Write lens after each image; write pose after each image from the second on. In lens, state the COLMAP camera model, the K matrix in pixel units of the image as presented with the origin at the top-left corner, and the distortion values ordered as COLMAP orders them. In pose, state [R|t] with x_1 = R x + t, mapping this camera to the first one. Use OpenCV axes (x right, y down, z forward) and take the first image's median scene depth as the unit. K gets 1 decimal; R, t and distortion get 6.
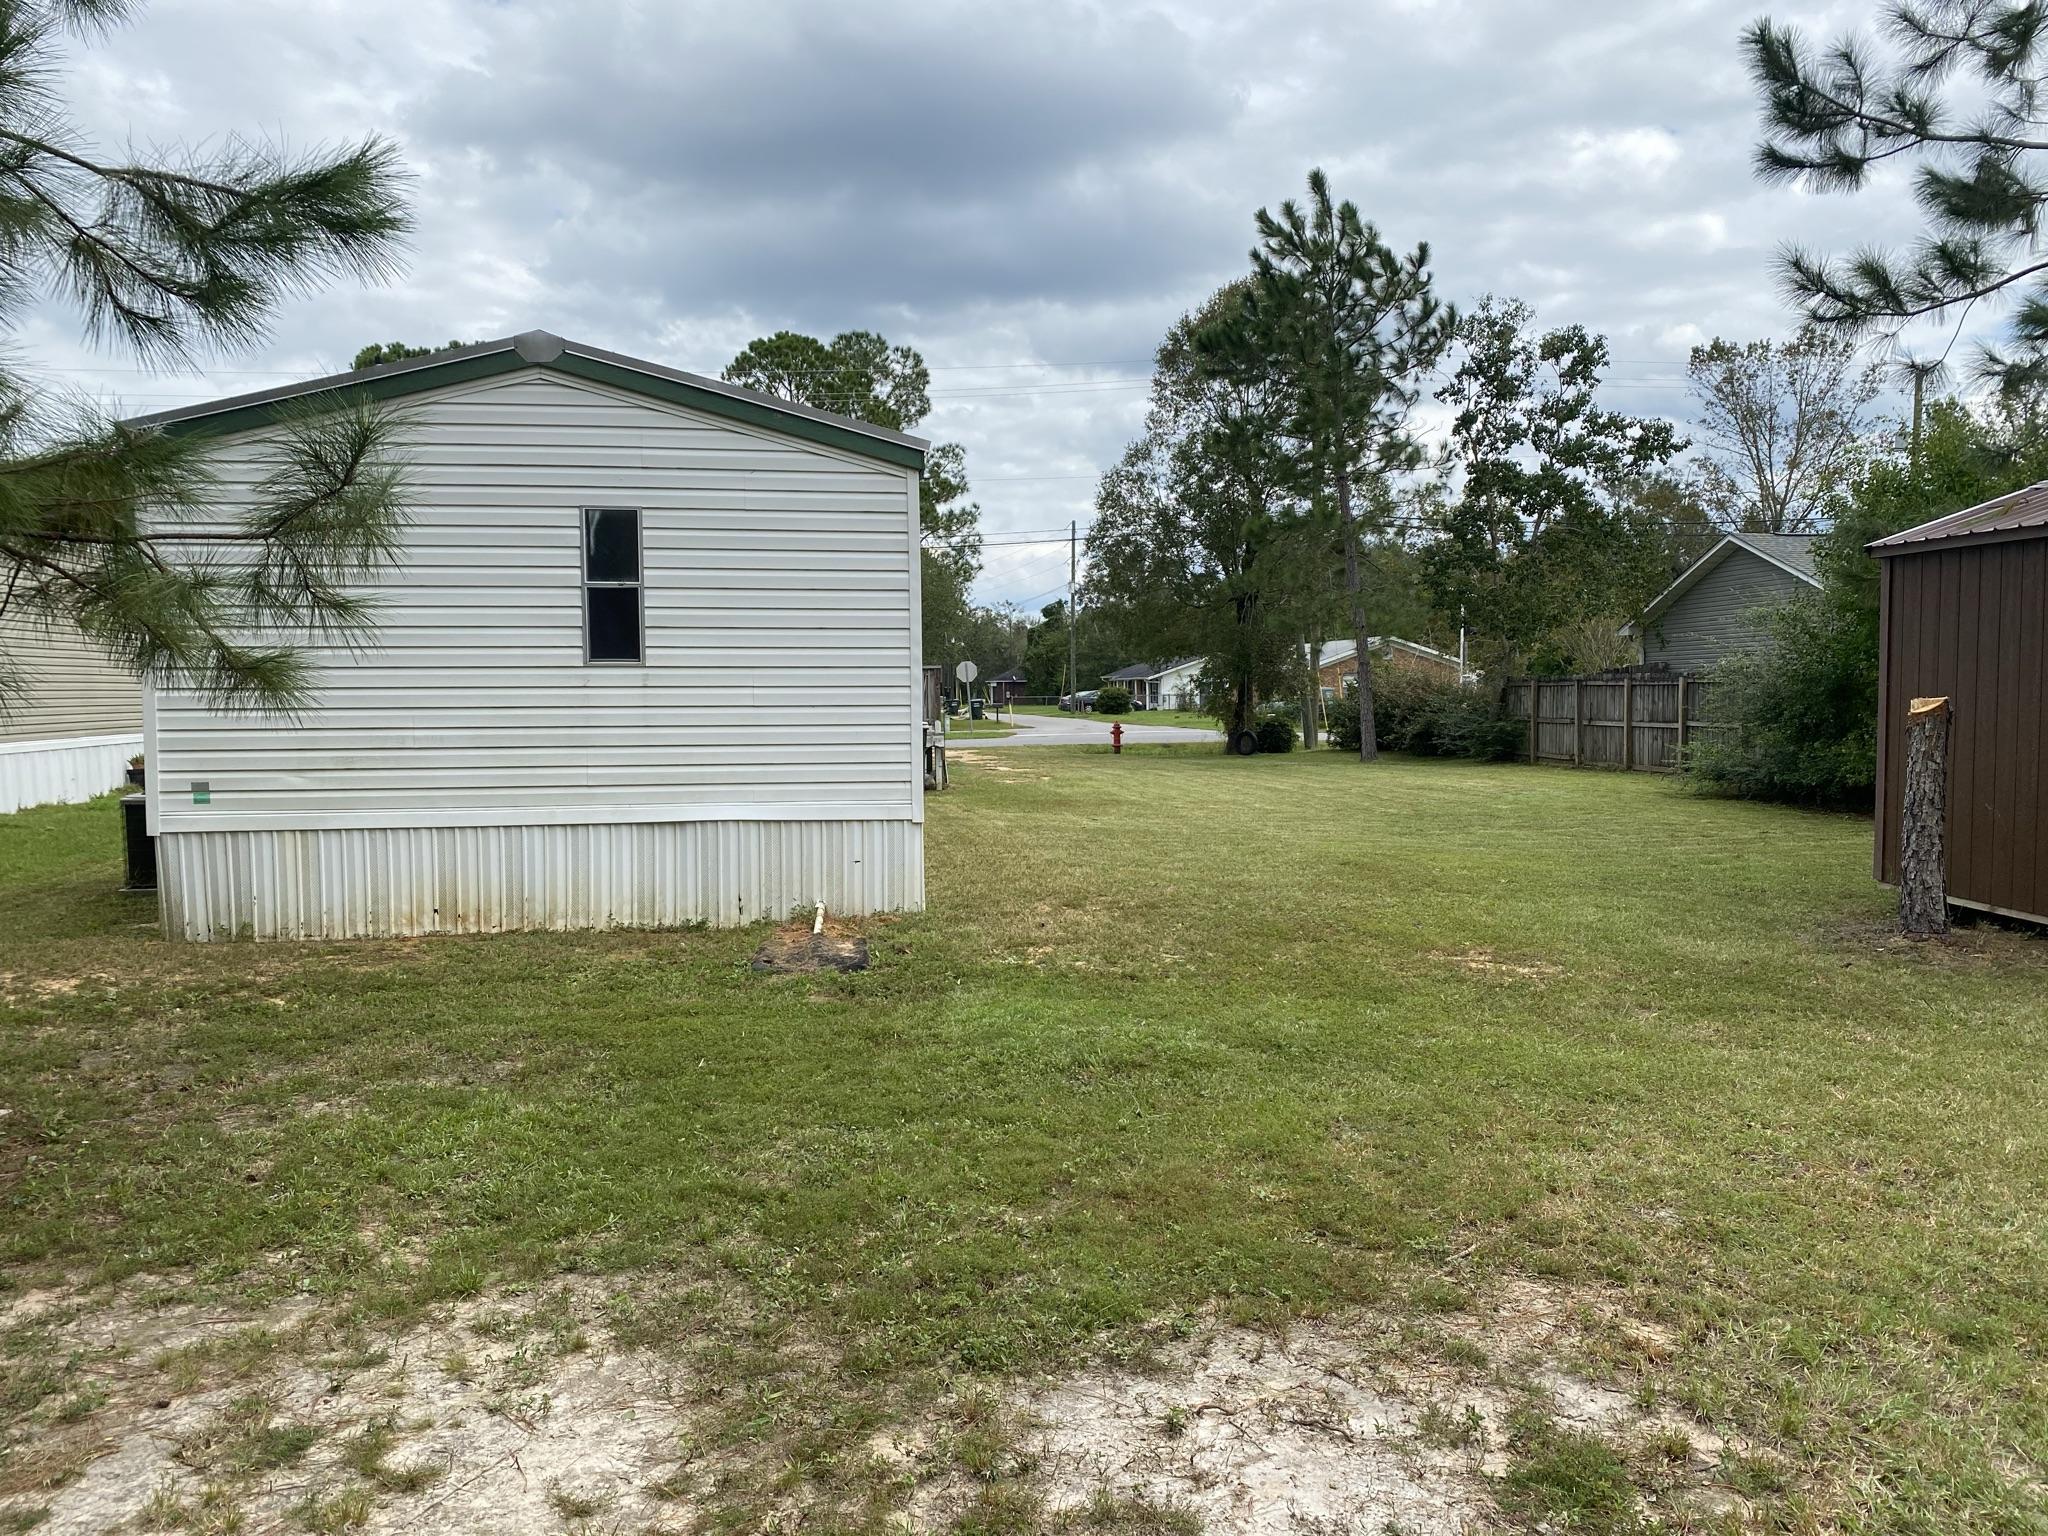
lens RADIAL K [[1521.7, 0, 1024.0], [0, 1521.7, 768.0], [0, 0, 1]] dist [-0.002406, -0.004000]
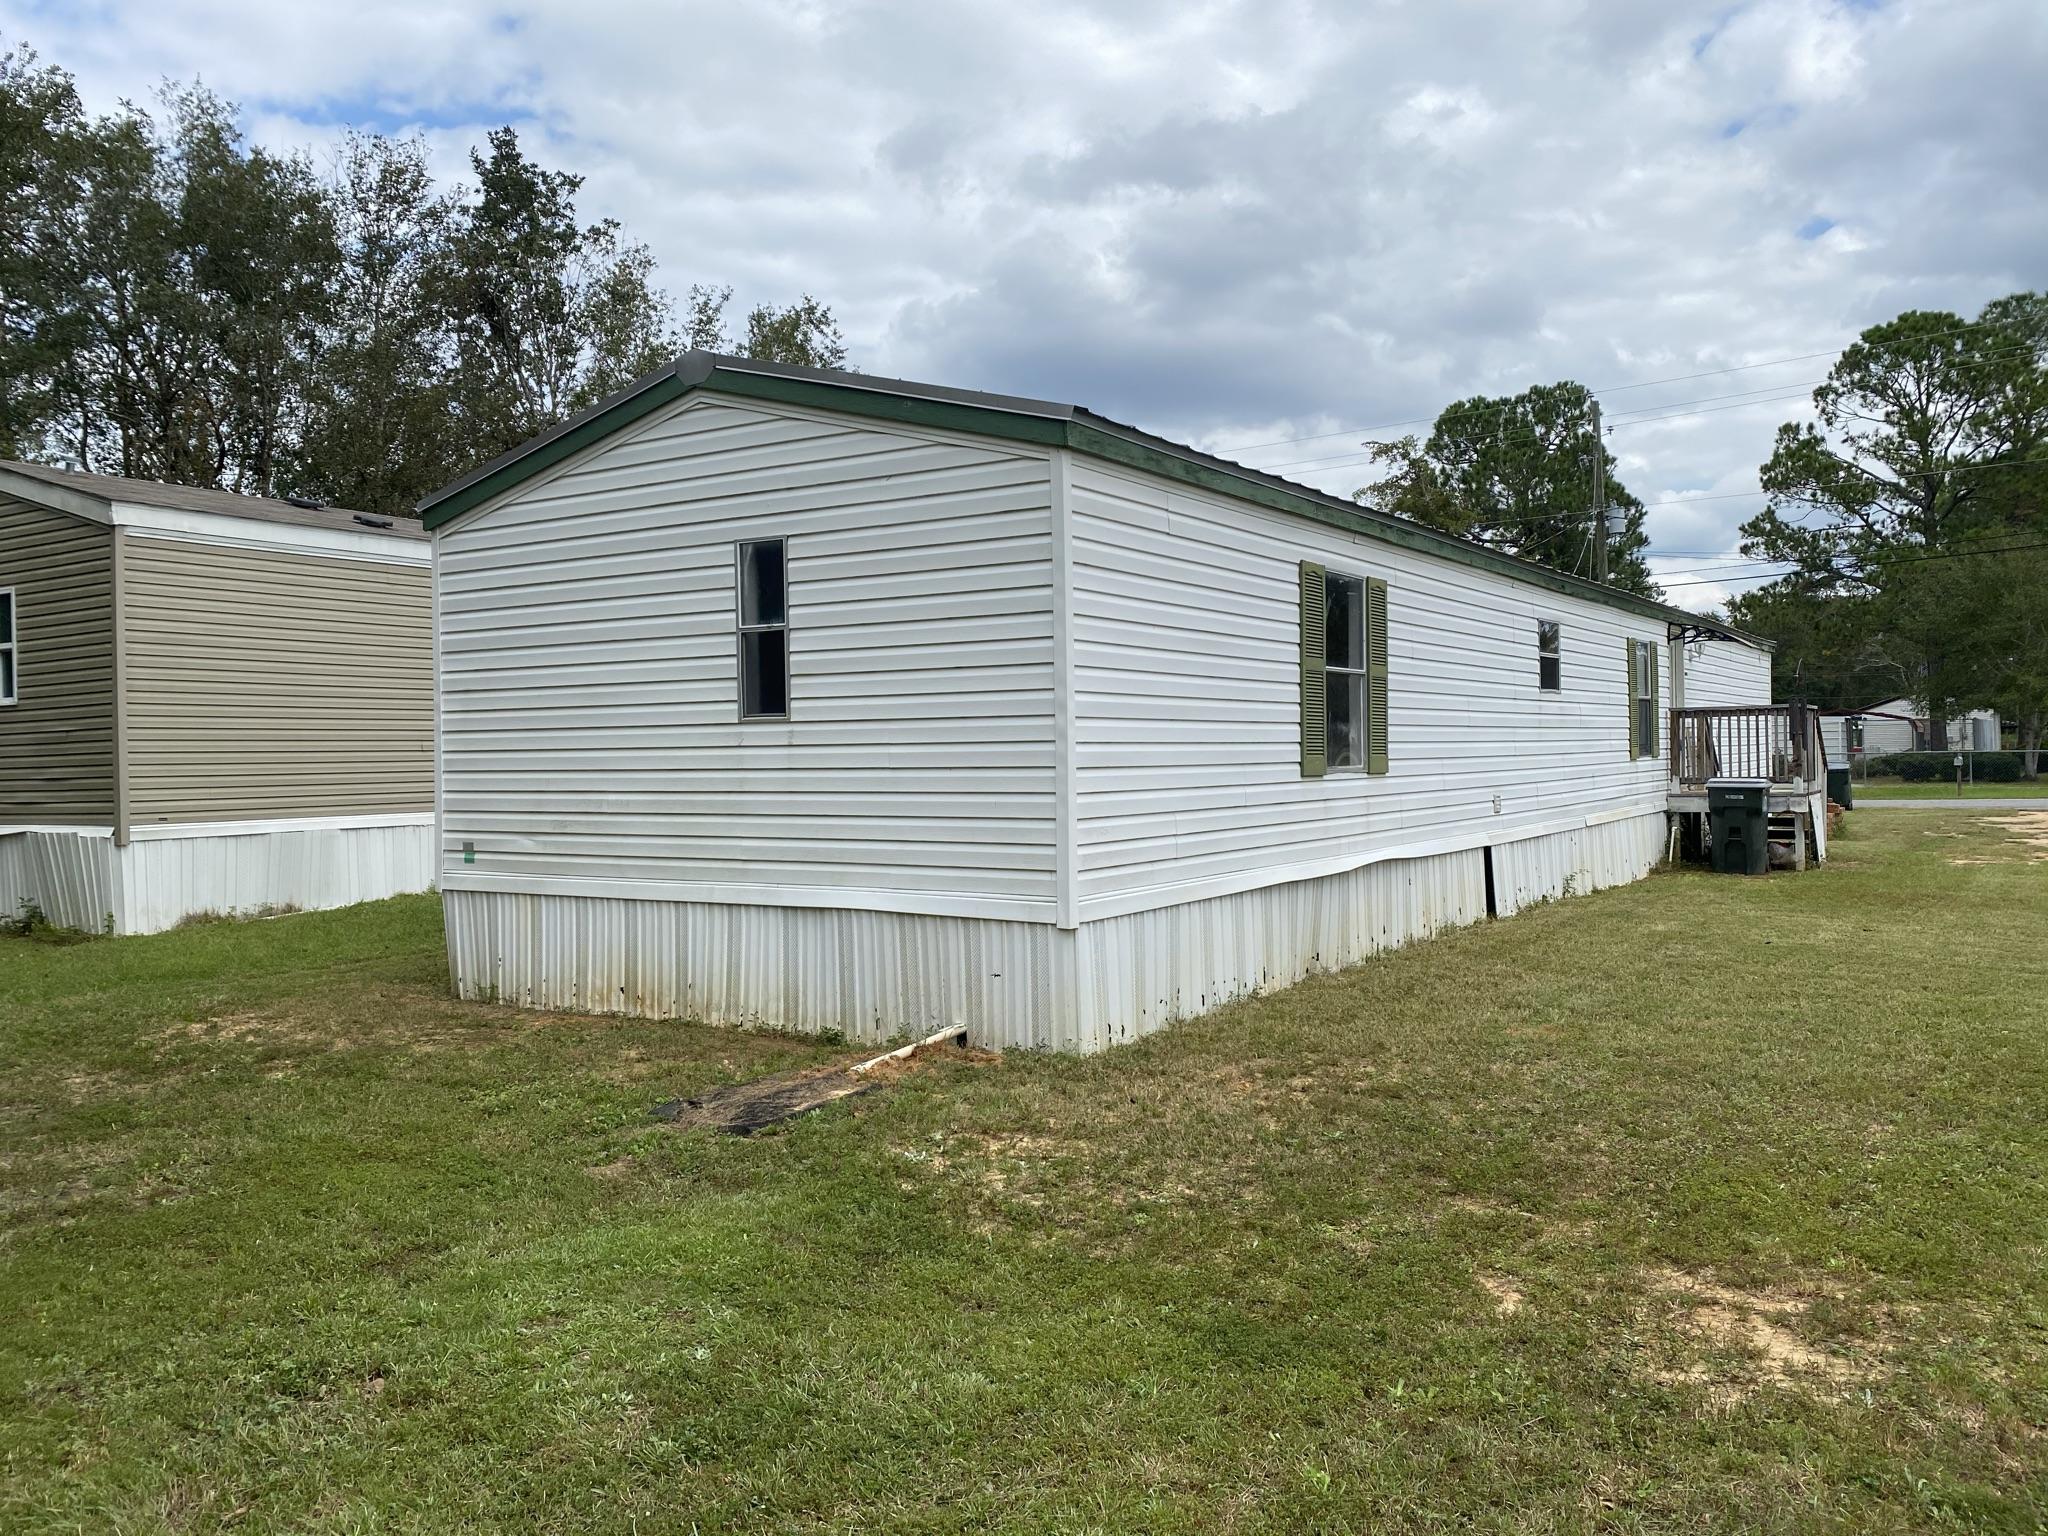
lens RADIAL K [[1584.5, 0, 1021.1], [0, 1584.5, 757.7], [0, 0, 1]] dist [0.022273, -0.021945]
pose [[0.756448, -0.002199, -0.654051, 0.426252], [-0.026783, 0.999051, -0.034335, -0.020133], [0.653506, 0.043490, 0.755671, 0.419397]]
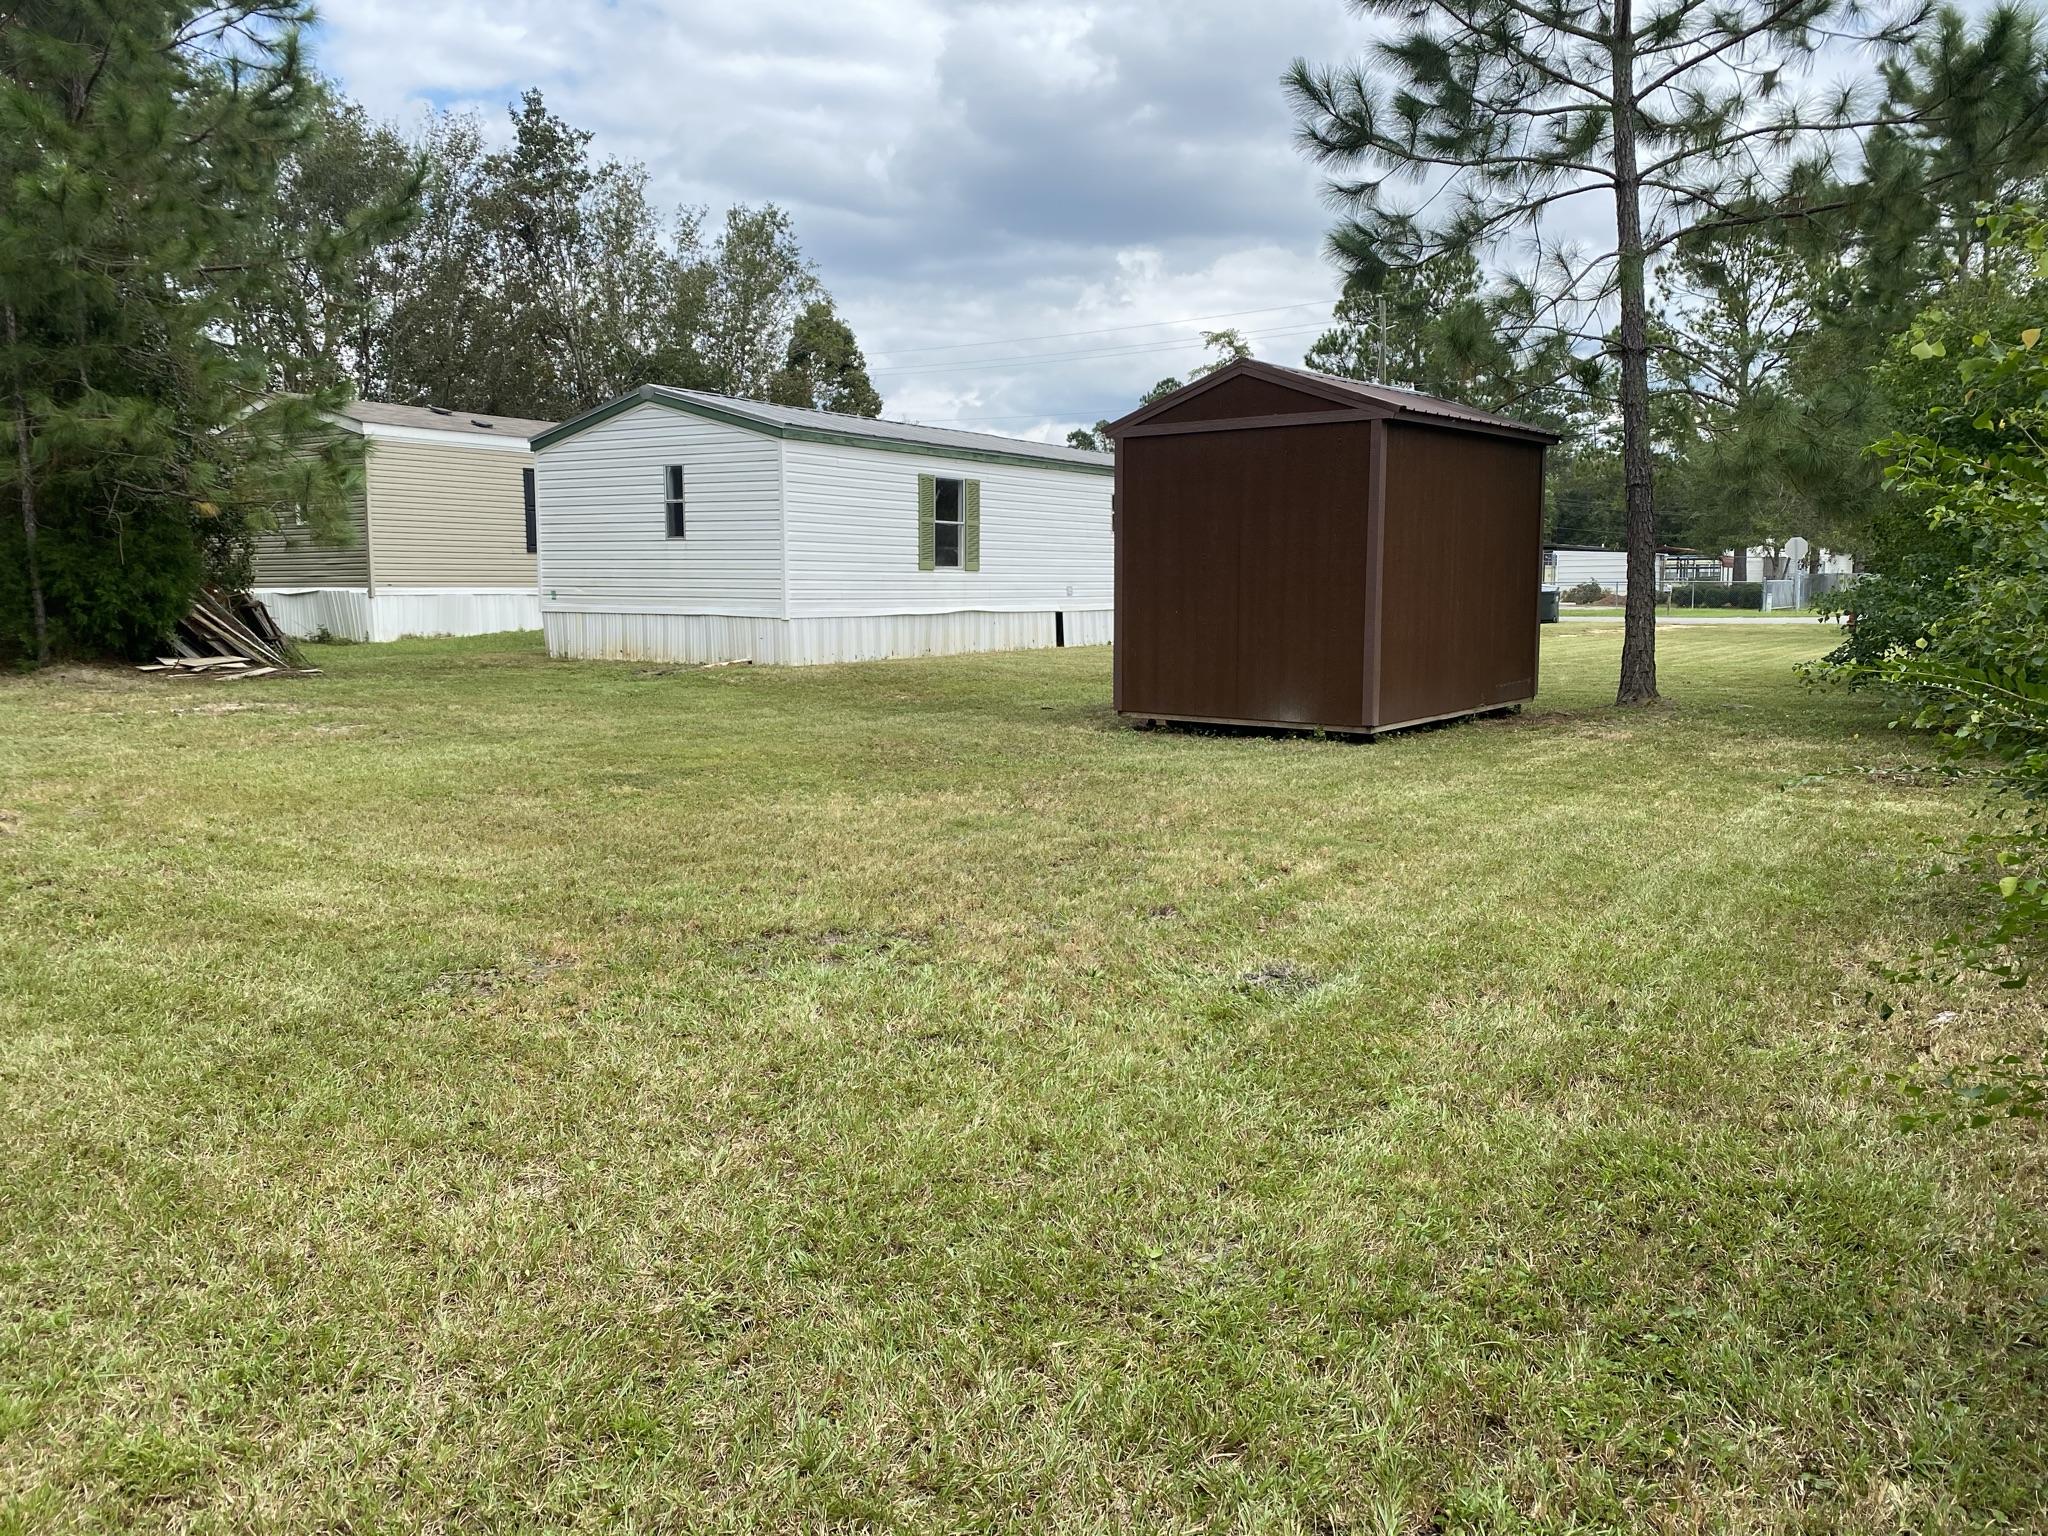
lens RADIAL K [[1561.6, 0, 1024.0], [0, 1561.6, 768.0], [0, 0, 1]] dist [0.041442, -0.046074]
pose [[0.752472, 0.086307, -0.652945, 1.565083], [-0.043331, 0.995716, 0.081679, 0.051205], [0.657197, -0.033168, 0.752989, -0.346278]]
